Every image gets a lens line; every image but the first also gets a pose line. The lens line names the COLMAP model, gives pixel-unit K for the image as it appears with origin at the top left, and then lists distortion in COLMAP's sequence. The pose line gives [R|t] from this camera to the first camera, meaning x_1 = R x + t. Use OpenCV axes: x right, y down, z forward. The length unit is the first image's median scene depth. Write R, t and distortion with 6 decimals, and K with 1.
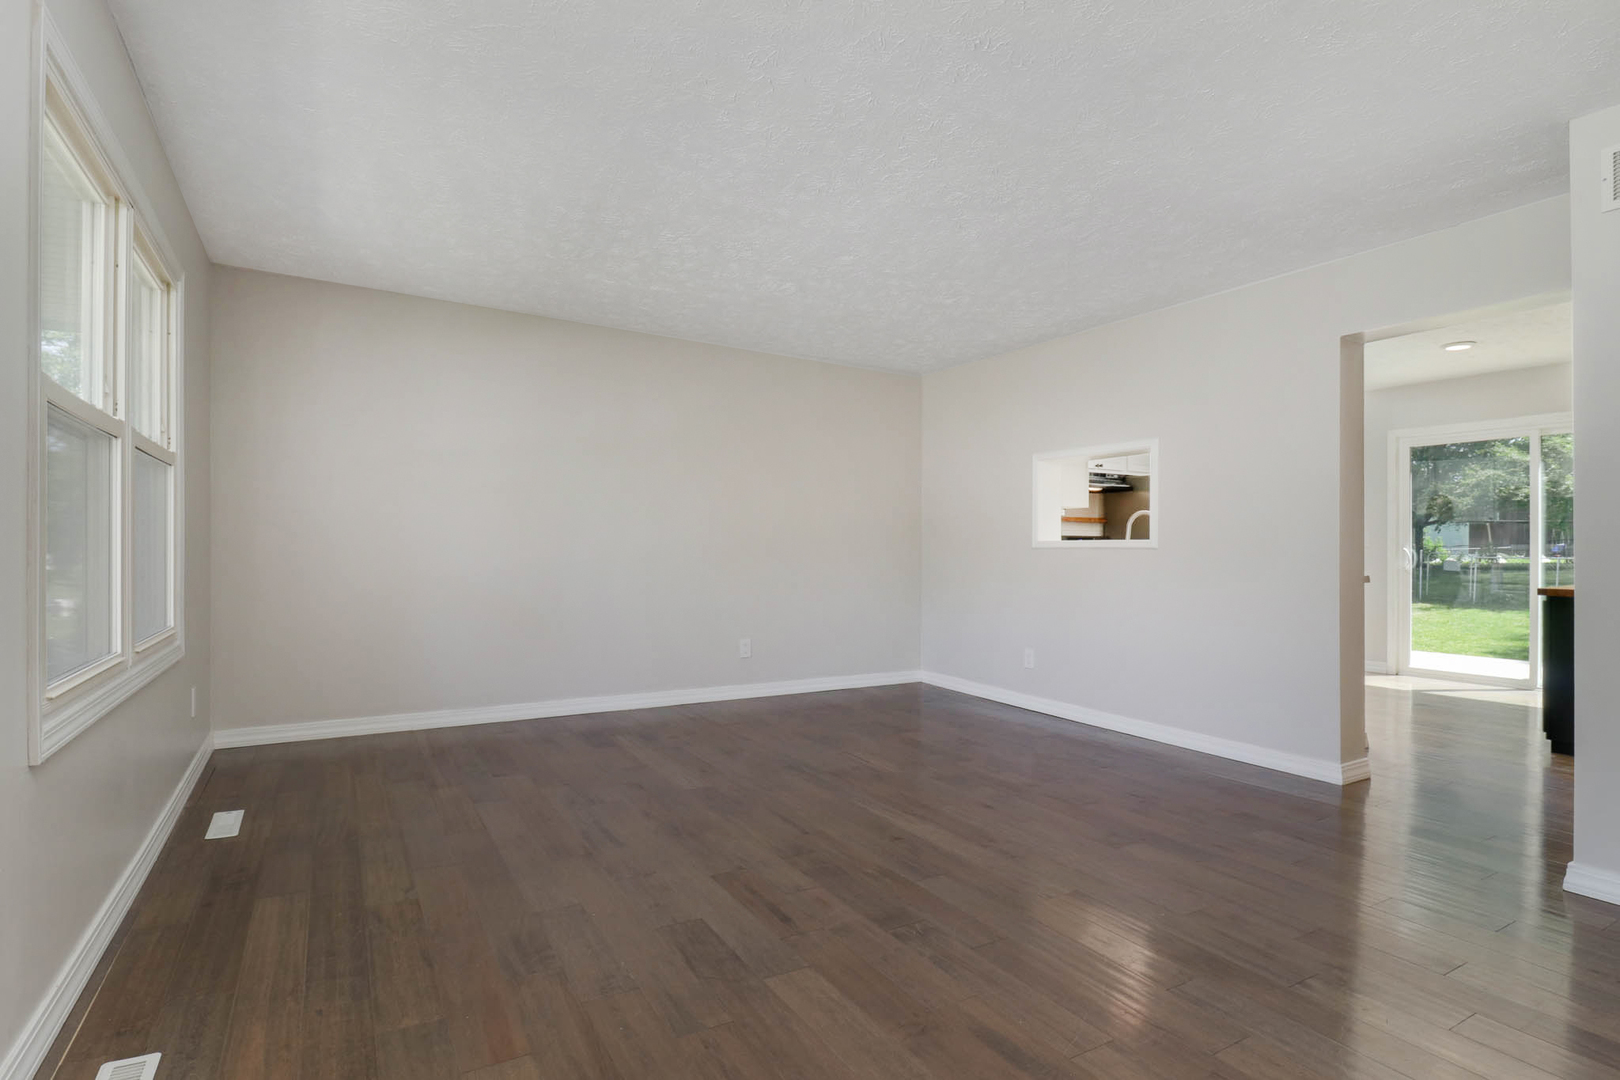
lens RADIAL K [[796.3, 0, 810.0], [0, 796.3, 540.0], [0, 0, 1]] dist [-0.001996, -0.000683]
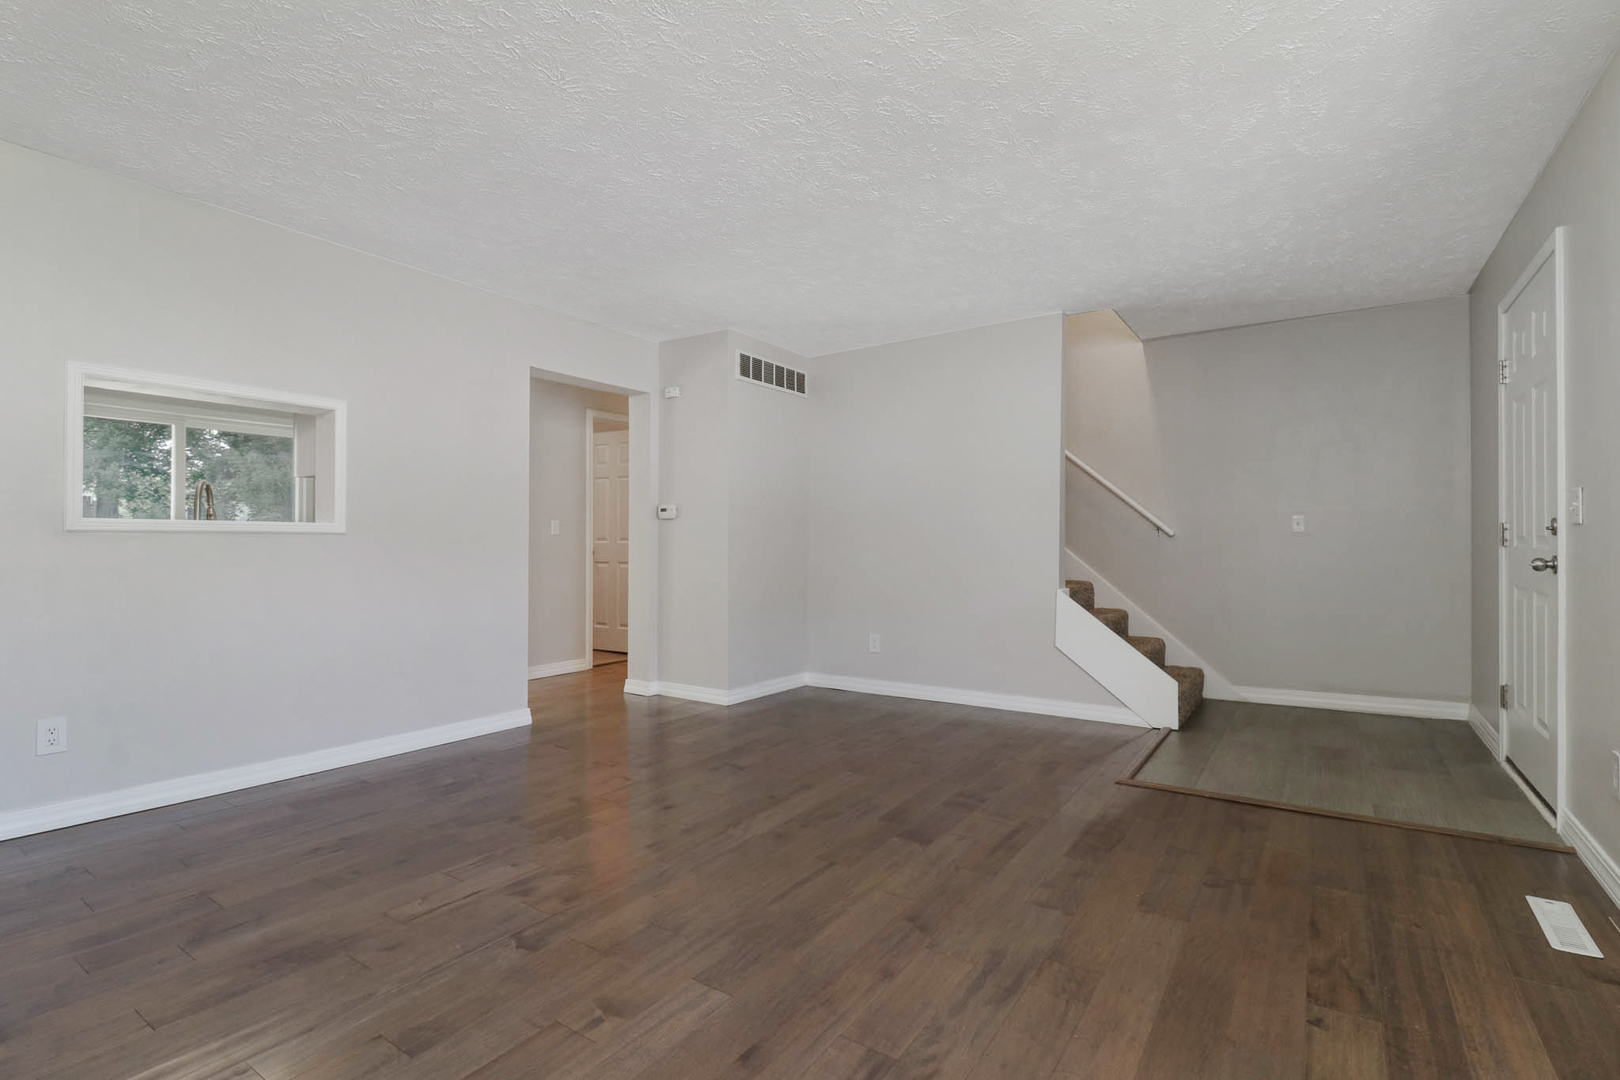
lens RADIAL K [[752.7, 0, 810.2], [0, 752.7, 500.0], [0, 0, 1]] dist [0.003172, 0.000555]
pose [[-0.419940, 0.032325, 0.906976, -0.922903], [-0.017803, 0.998880, -0.043844, 0.003434], [-0.907377, -0.034559, -0.418894, 1.673319]]
